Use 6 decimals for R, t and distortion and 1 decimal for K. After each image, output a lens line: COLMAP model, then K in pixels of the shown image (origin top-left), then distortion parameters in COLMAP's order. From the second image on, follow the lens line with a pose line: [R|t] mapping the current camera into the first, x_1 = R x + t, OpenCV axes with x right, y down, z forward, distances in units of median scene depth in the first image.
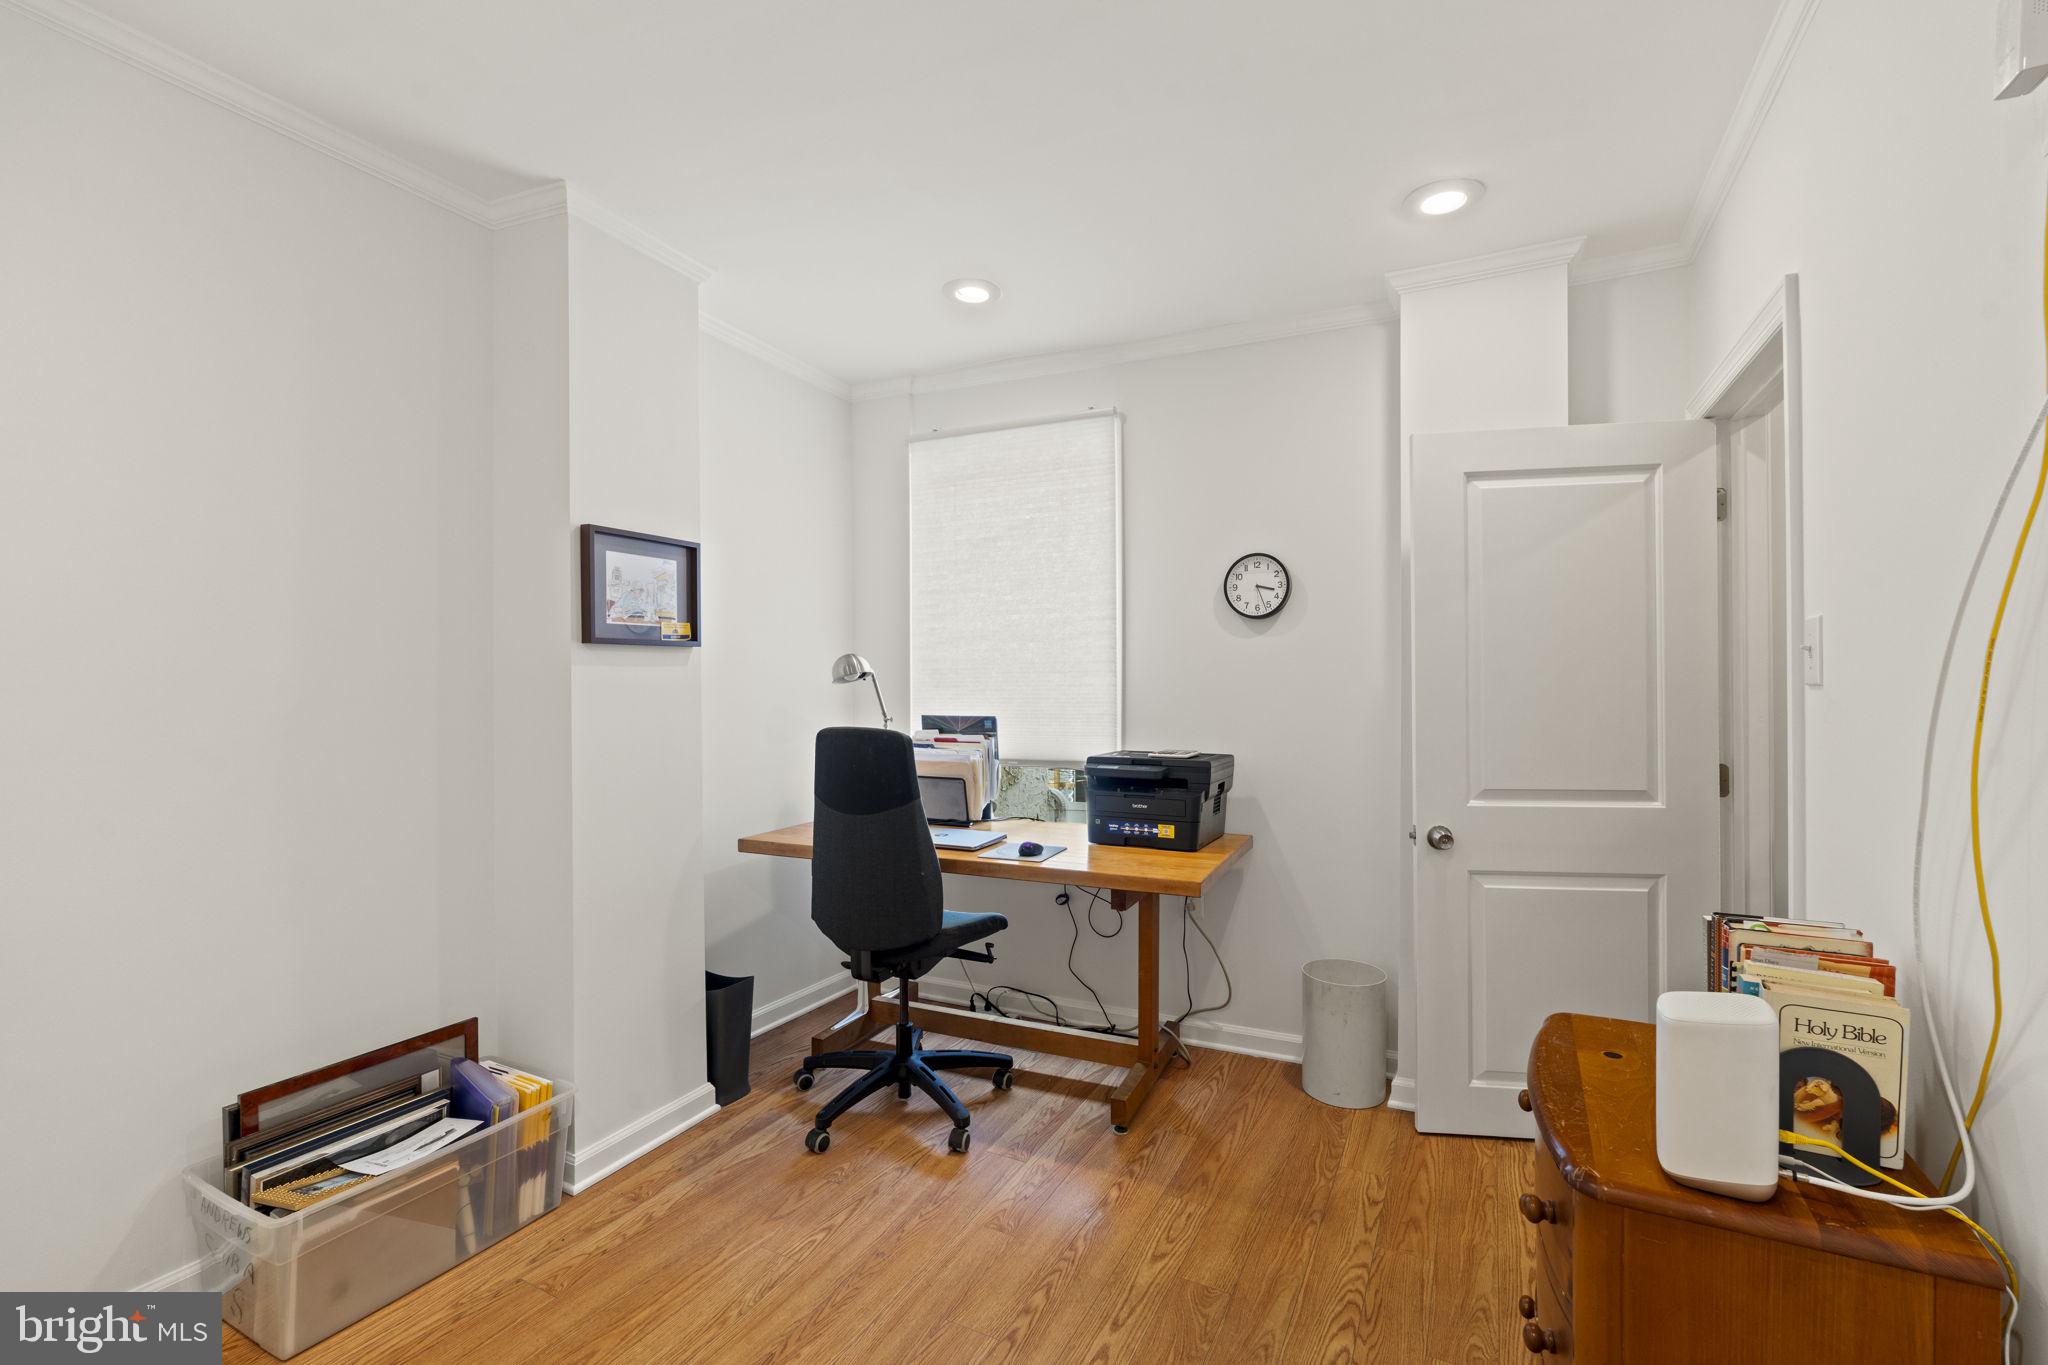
lens RADIAL K [[934.5, 0, 1030.7], [0, 934.5, 692.1], [0, 0, 1]] dist [-0.004540, -0.000398]
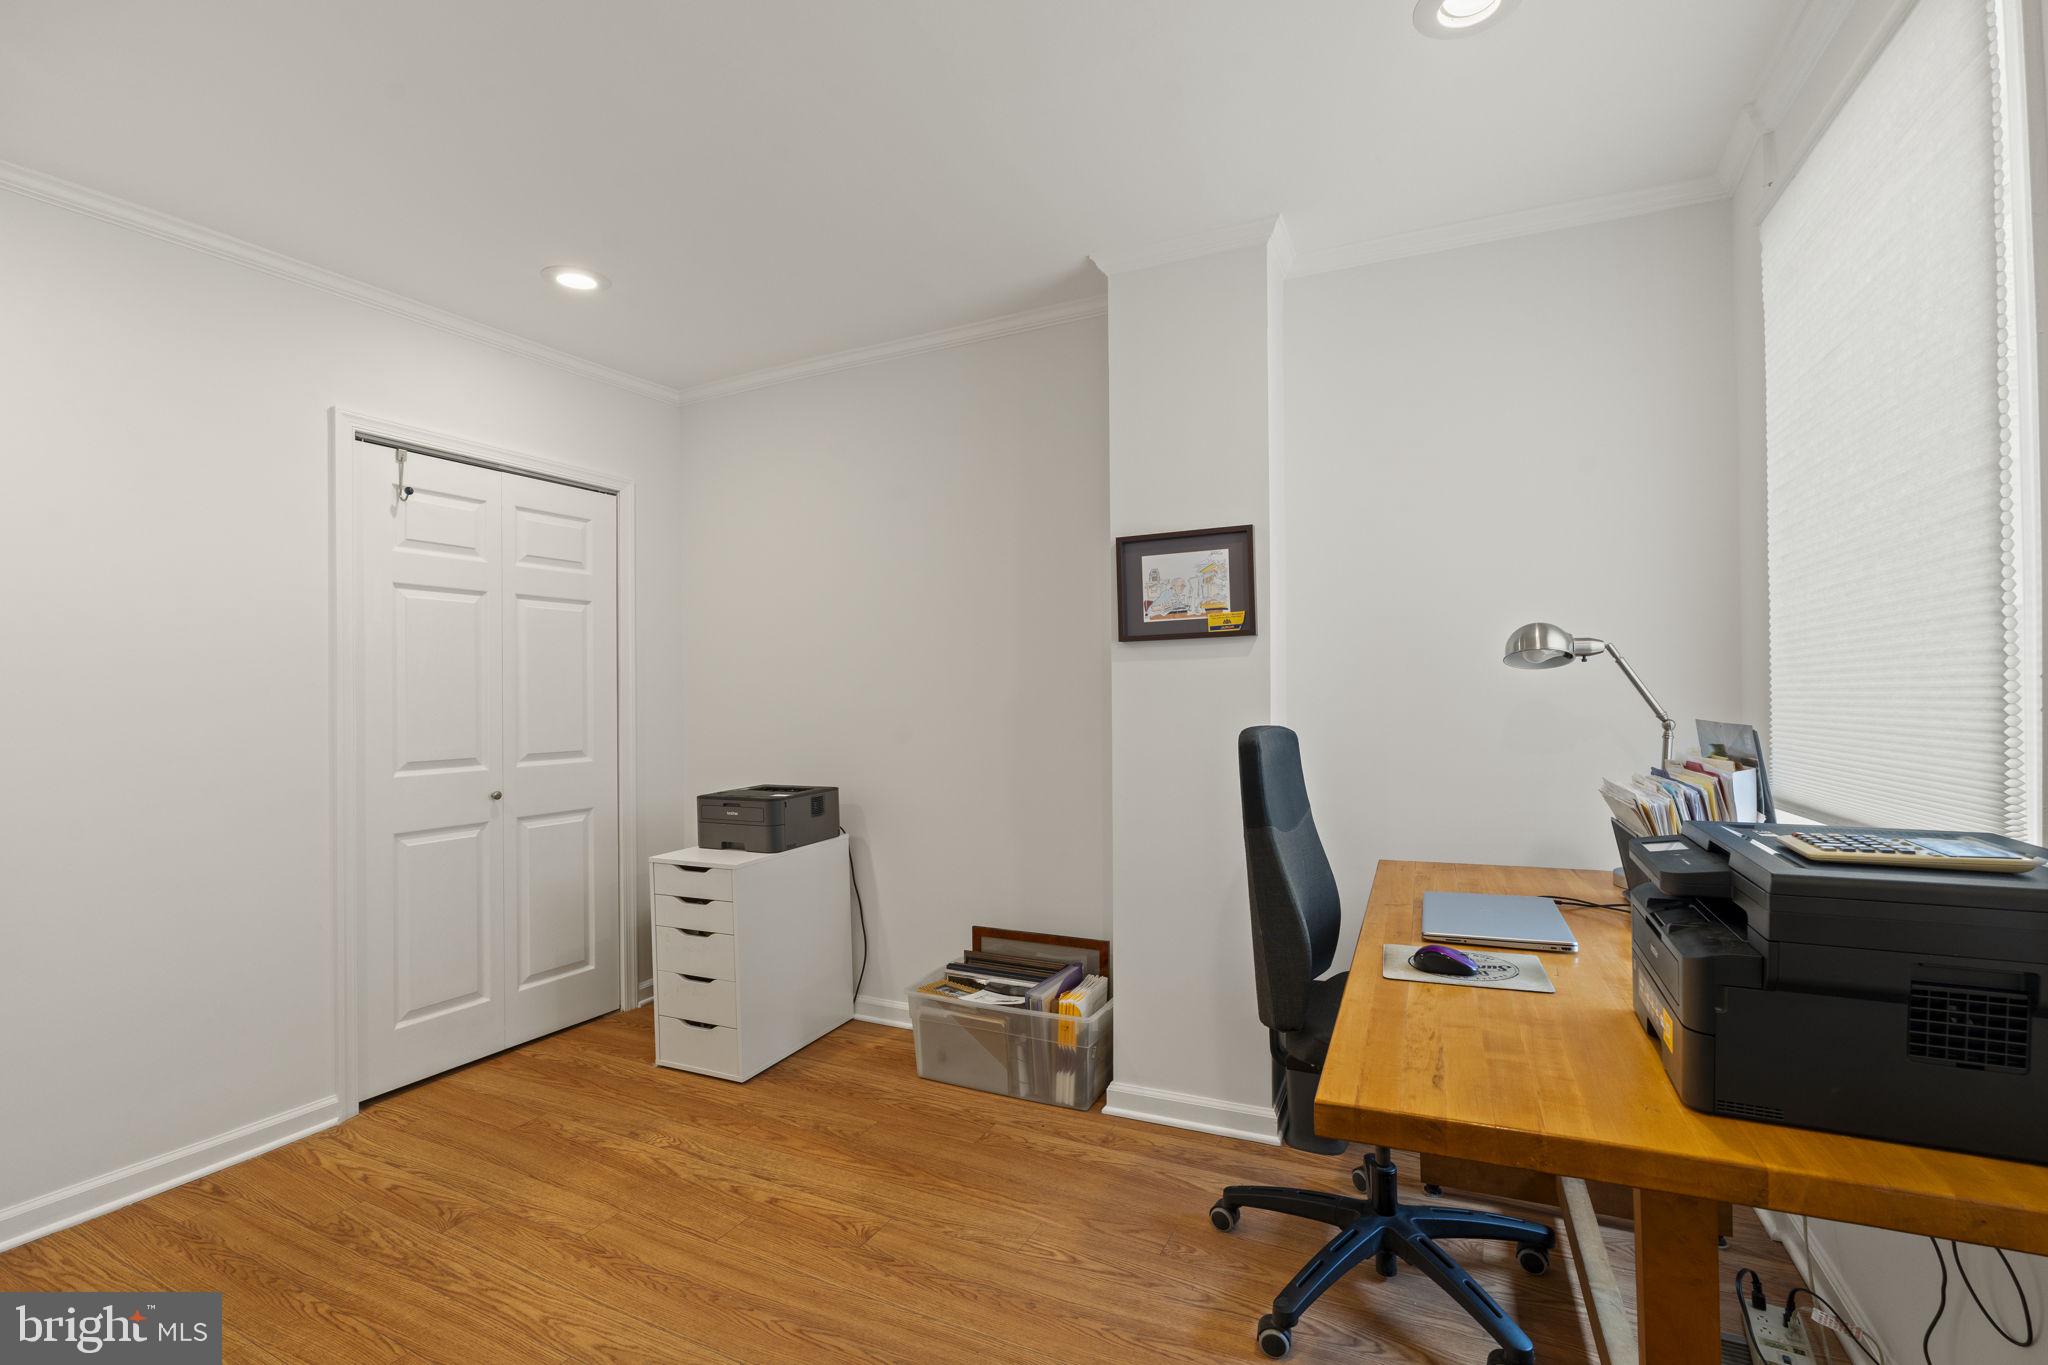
lens RADIAL K [[908.8, 0, 1024.0], [0, 908.8, 682.5], [0, 0, 1]] dist [-0.003687, 0.000410]
pose [[-0.008950, -0.004989, -0.999947, 0.634051], [0.009052, 0.999946, -0.005070, 0.002041], [0.999919, -0.009097, -0.008905, 0.882191]]
